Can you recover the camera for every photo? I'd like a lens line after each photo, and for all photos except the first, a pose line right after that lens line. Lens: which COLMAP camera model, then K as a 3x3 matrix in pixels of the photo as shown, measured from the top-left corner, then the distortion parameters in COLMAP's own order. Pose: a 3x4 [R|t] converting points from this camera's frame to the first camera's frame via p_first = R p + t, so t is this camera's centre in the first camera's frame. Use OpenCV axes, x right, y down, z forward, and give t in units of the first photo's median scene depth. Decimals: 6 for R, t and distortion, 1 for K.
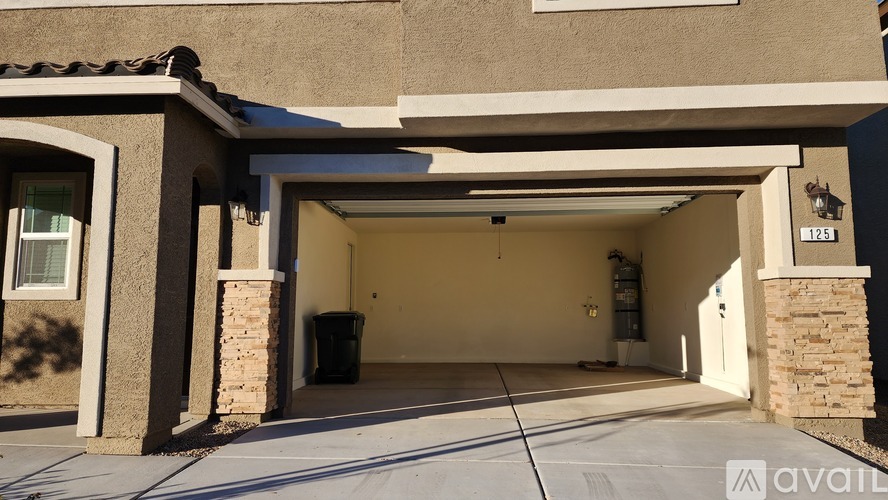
lens RADIAL K [[586.9, 0, 442.0], [0, 586.9, 253.6], [0, 0, 1]] dist [0.113031, -0.109469]
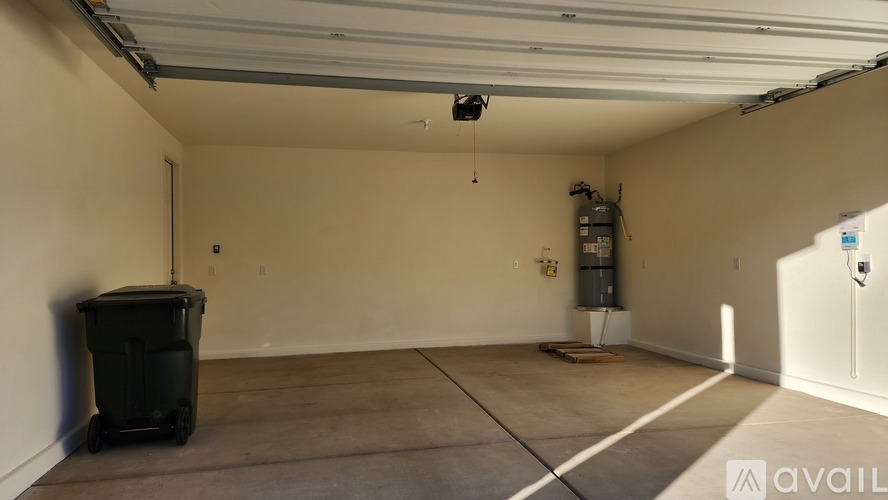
lens RADIAL K [[586.9, 0, 442.0], [0, 586.9, 253.6], [0, 0, 1]] dist [0.113031, -0.109469]
pose [[0.964629, -0.010591, 0.263397, -0.056107], [-0.012961, 0.996079, 0.087519, 0.020128], [-0.263291, -0.087837, 0.960709, 0.373005]]
